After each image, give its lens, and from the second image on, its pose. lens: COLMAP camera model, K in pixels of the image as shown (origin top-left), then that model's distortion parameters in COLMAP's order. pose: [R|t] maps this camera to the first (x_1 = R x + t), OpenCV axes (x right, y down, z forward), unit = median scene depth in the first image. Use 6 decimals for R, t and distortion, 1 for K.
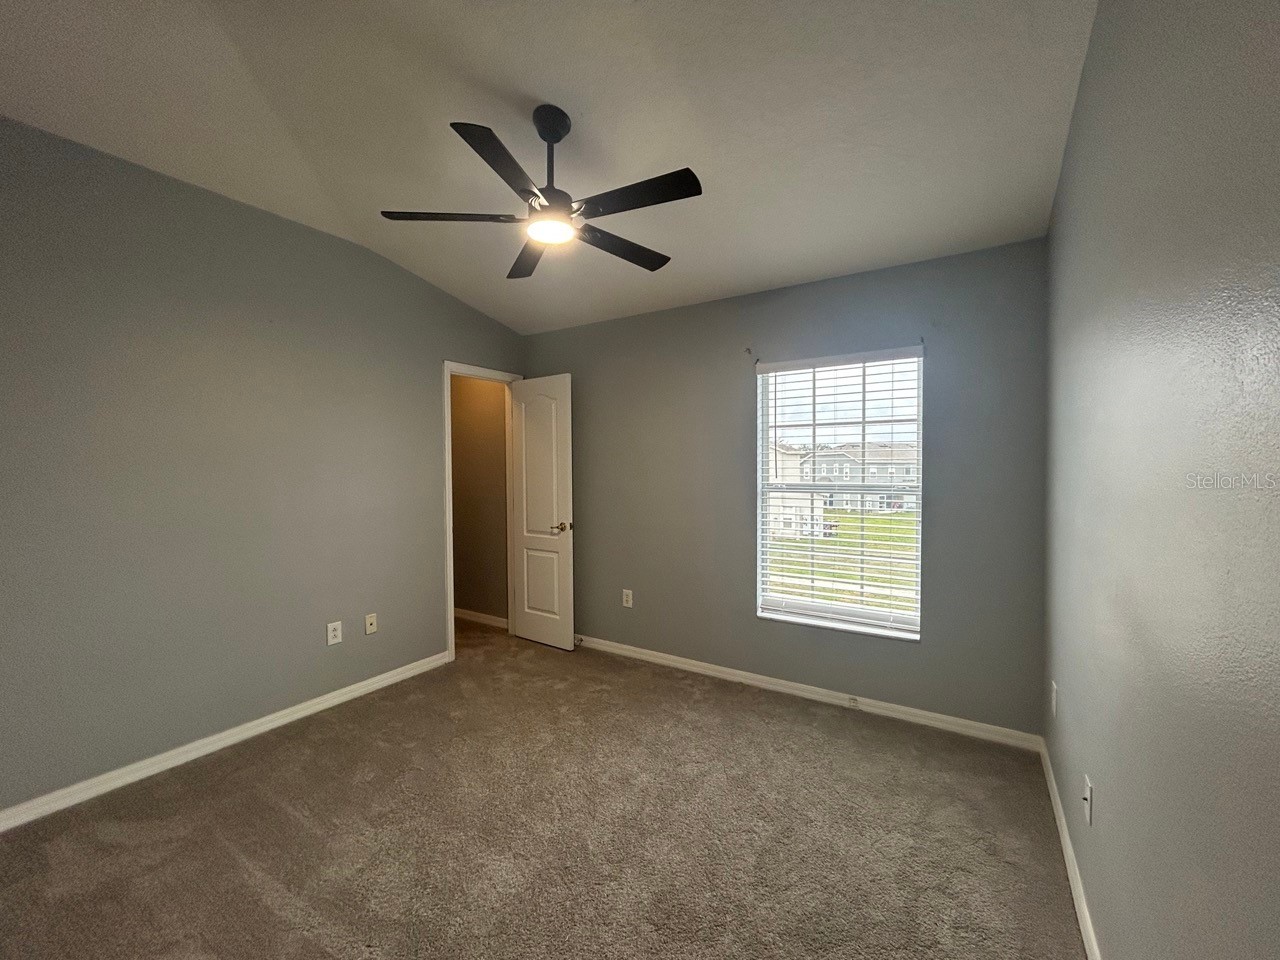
lens RADIAL K [[510.3, 0, 640.0], [0, 510.3, 480.0], [0, 0, 1]] dist [0.024655, 0.000131]
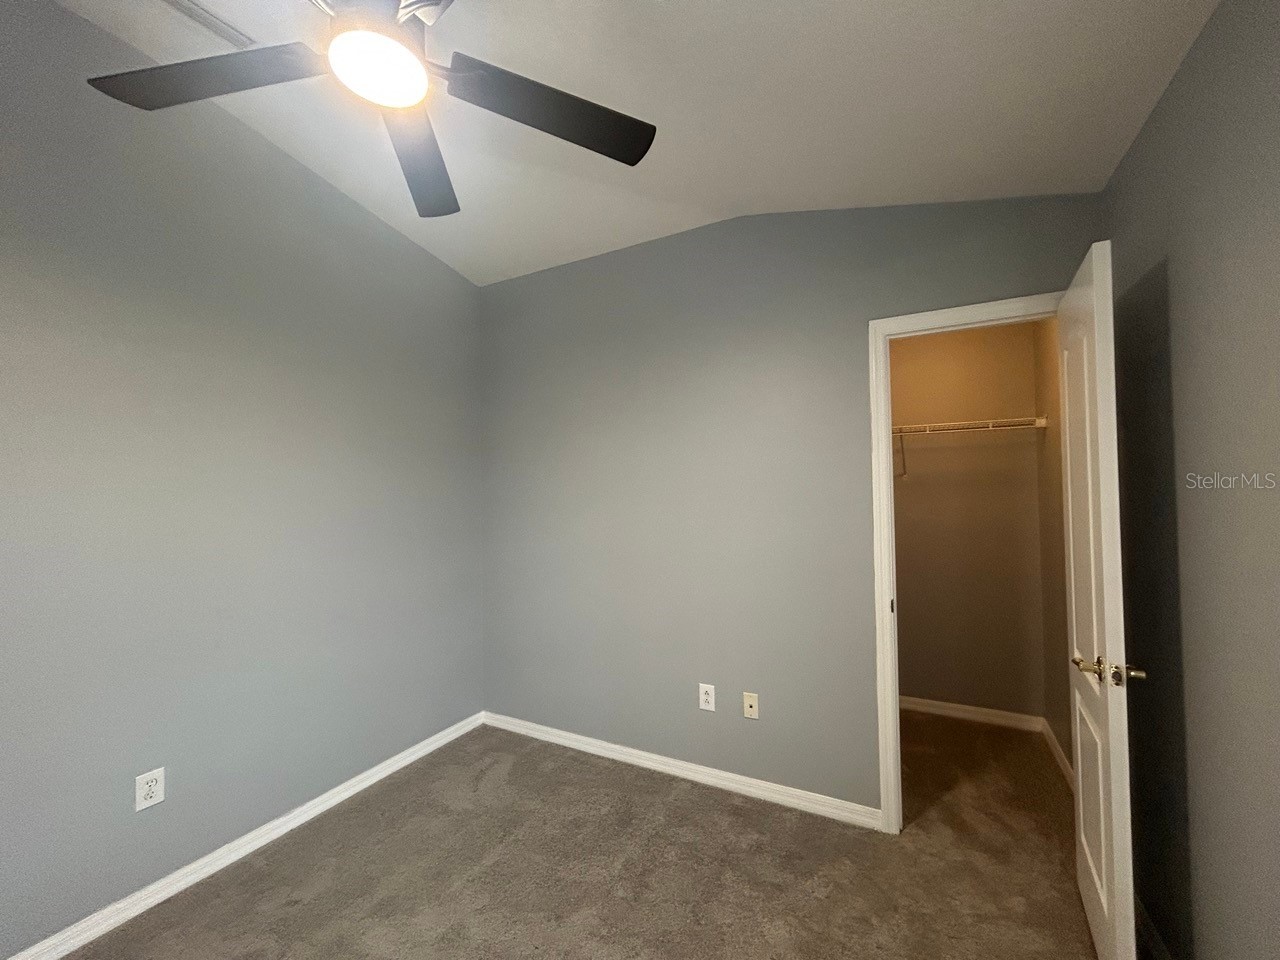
lens RADIAL K [[517.9, 0, 640.0], [0, 517.9, 480.0], [0, 0, 1]] dist [0.001742, 0.000525]
pose [[0.076343, 0.002609, -0.997078, 0.195865], [-0.002060, 0.999995, 0.002459, -0.048013], [0.997079, 0.001866, 0.076348, 0.668641]]
